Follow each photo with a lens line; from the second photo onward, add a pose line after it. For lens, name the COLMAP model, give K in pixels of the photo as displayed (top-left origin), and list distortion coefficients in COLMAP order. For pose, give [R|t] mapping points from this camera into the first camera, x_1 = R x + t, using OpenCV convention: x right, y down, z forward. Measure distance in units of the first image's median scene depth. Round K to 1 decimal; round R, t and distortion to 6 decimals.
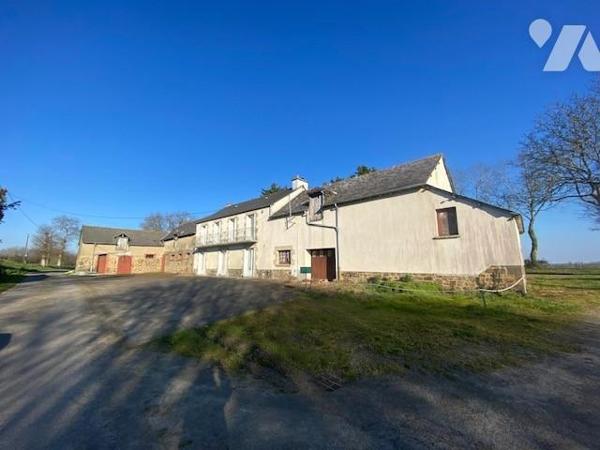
lens RADIAL K [[247.6, 0, 301.0], [0, 247.6, 221.4], [0, 0, 1]] dist [0.010574, -0.004167]
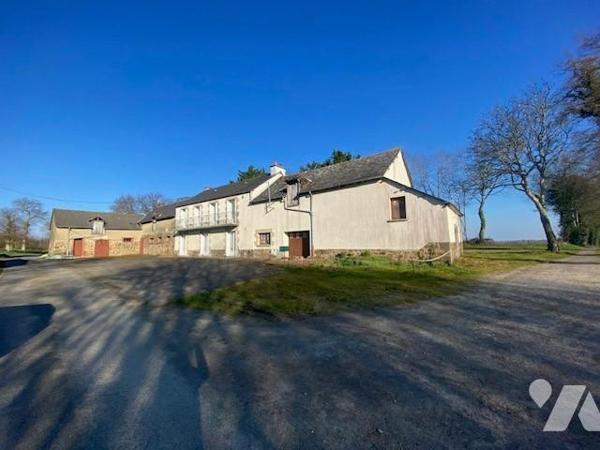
lens RADIAL K [[247.6, 0, 301.4], [0, 247.6, 221.3], [0, 0, 1]] dist [0.010574, -0.004167]
pose [[0.995673, -0.008279, 0.092562, -0.004674], [0.001211, 0.997096, 0.076151, -0.017714], [-0.092924, -0.075710, 0.992791, -0.116949]]
